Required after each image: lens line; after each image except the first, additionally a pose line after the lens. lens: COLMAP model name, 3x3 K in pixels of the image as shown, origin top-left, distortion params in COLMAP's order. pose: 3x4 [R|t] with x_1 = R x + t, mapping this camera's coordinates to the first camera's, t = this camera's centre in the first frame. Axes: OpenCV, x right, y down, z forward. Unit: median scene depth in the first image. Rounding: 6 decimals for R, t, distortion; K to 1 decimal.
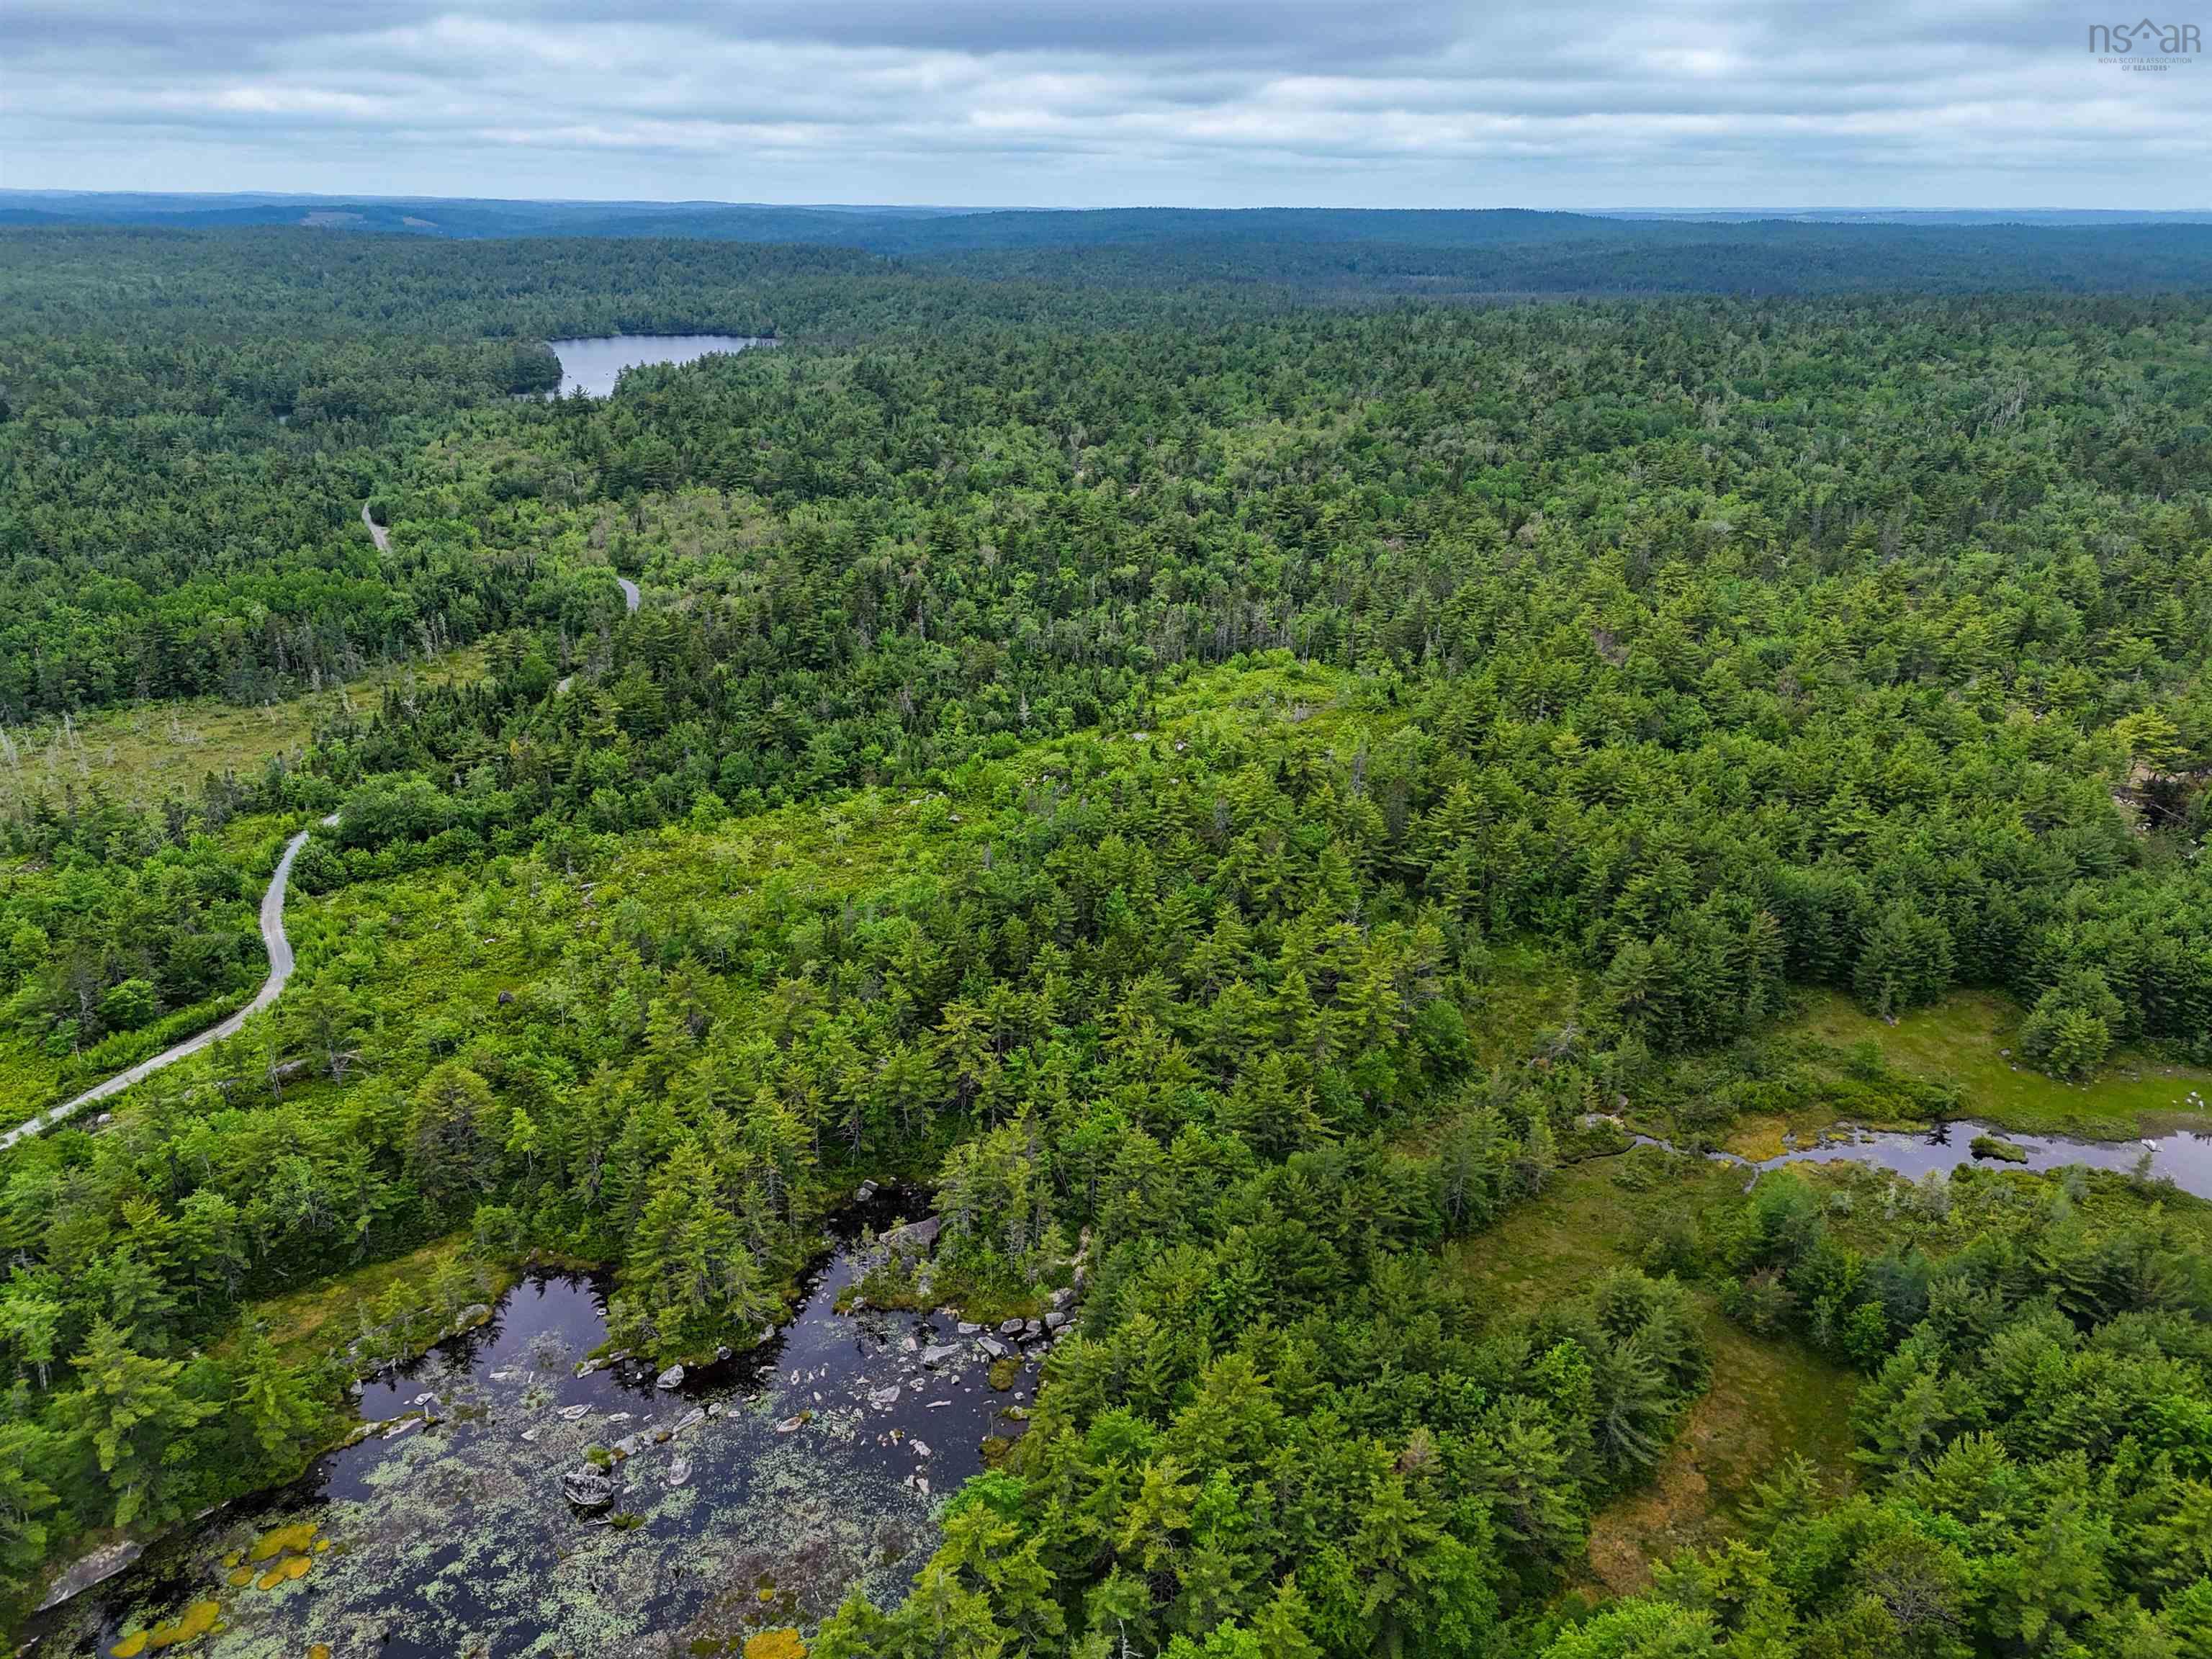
lens RADIAL K [[1608.1, 0, 1106.0], [0, 1608.1, 829.5], [0, 0, 1]] dist [0.083039, -0.073141]
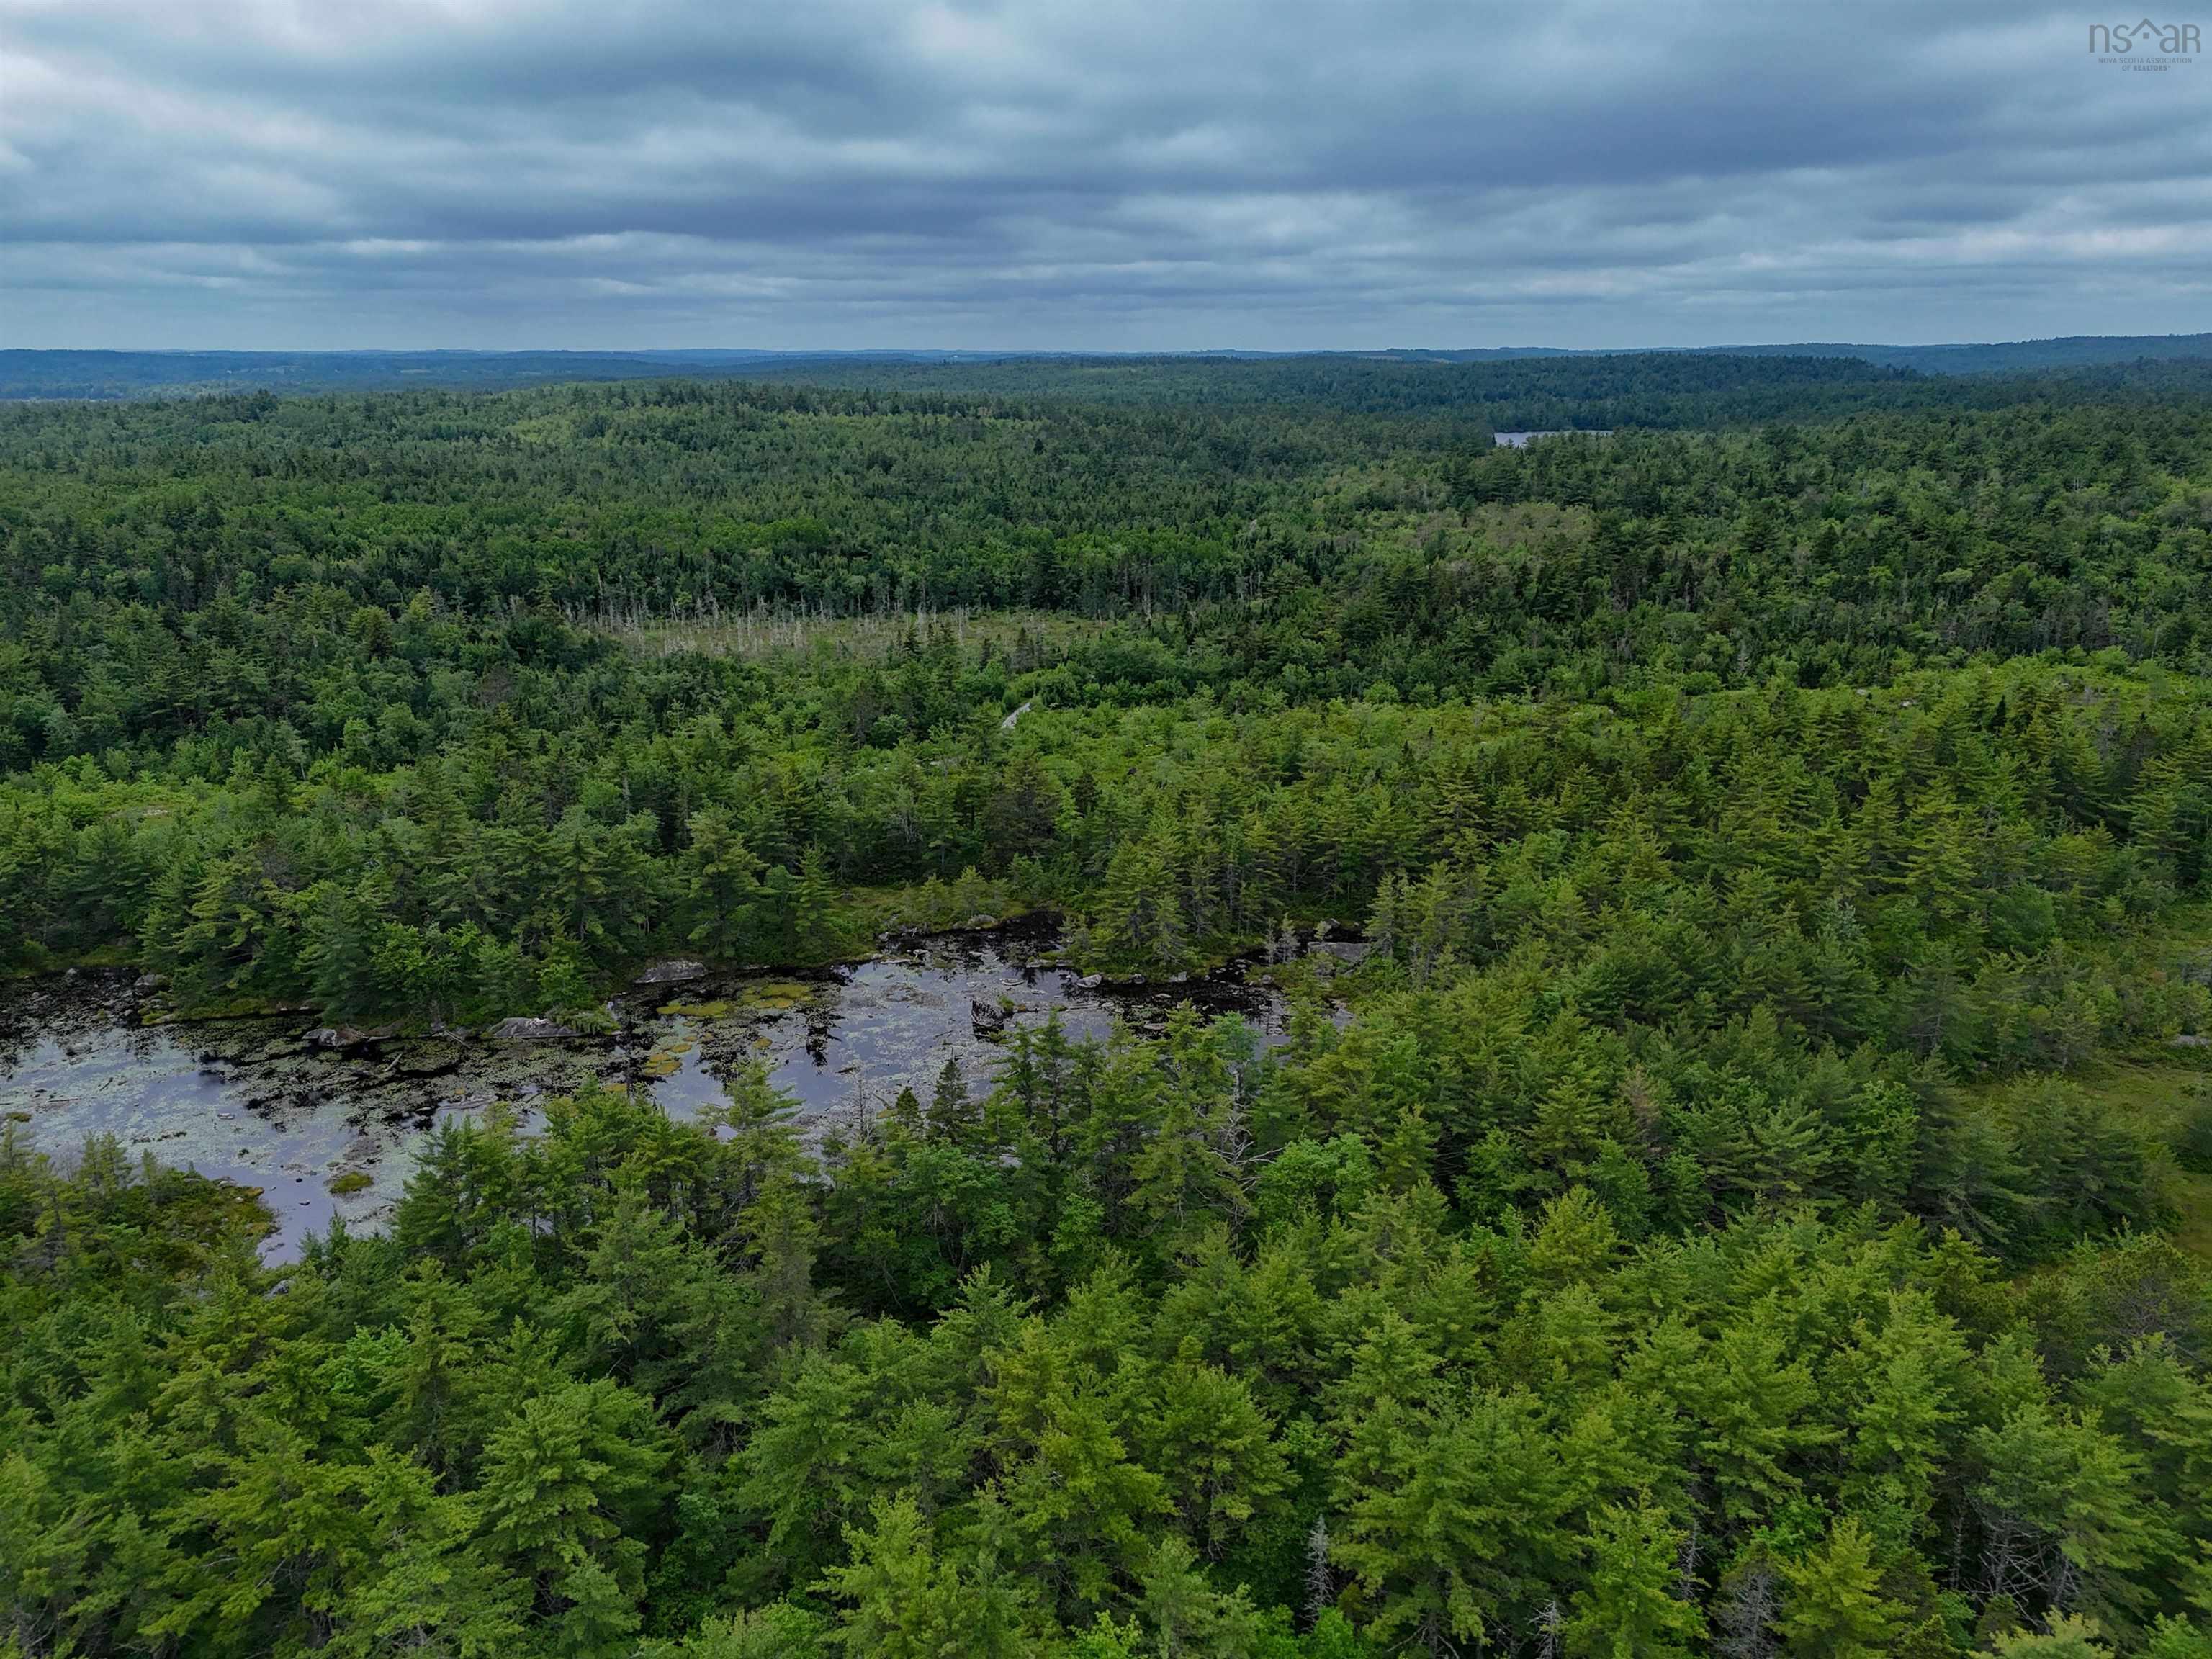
lens RADIAL K [[1597.1, 0, 1124.2], [0, 1597.1, 868.5], [0, 0, 1]] dist [0.101565, -0.097865]
pose [[0.841807, 0.156202, -0.516683, 0.118993], [-0.186075, 0.982516, -0.006131, 0.092302], [0.506692, 0.101303, 0.856155, 0.007651]]
